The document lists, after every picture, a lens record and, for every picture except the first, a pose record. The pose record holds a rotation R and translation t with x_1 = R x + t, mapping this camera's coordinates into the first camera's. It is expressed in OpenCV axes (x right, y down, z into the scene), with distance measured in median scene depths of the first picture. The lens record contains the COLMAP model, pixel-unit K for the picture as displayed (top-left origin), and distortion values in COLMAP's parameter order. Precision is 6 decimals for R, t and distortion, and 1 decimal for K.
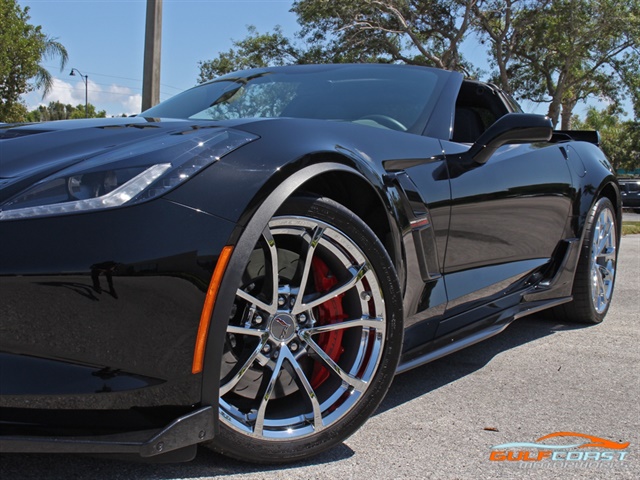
lens RADIAL K [[863.6, 0, 320.0], [0, 863.6, 240.0], [0, 0, 1]] dist [-0.091498, 0.088105]
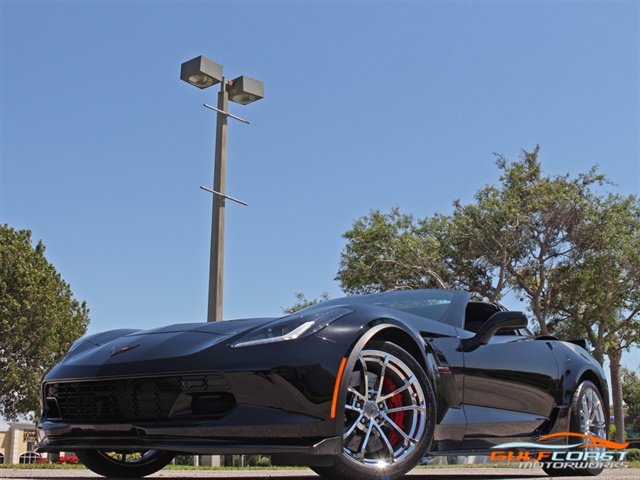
lens RADIAL K [[863.6, 0, 320.0], [0, 863.6, 240.0], [0, 0, 1]] dist [-0.091498, 0.088105]
pose [[0.997568, -0.053028, -0.045229, -0.047991], [0.036798, 0.951844, -0.304368, 0.306359], [0.059191, 0.301963, 0.951480, -0.885221]]
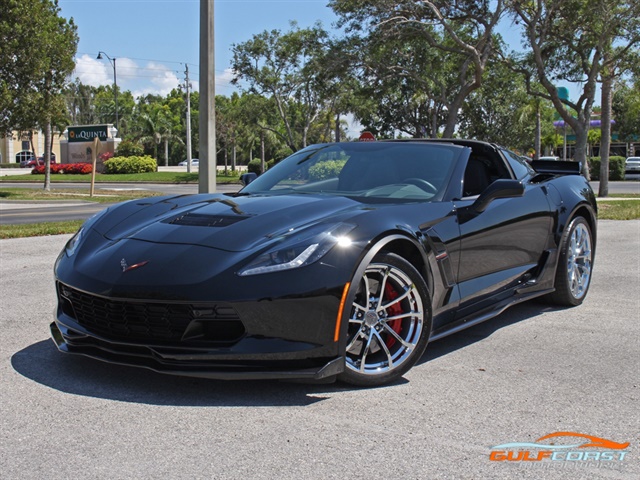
lens RADIAL K [[863.6, 0, 320.0], [0, 863.6, 240.0], [0, 0, 1]] dist [-0.091498, 0.088105]
pose [[0.998152, -0.034991, -0.049674, -0.054966], [0.035972, 0.999172, 0.018986, -0.118726], [0.048968, -0.020737, 0.998585, -0.967663]]
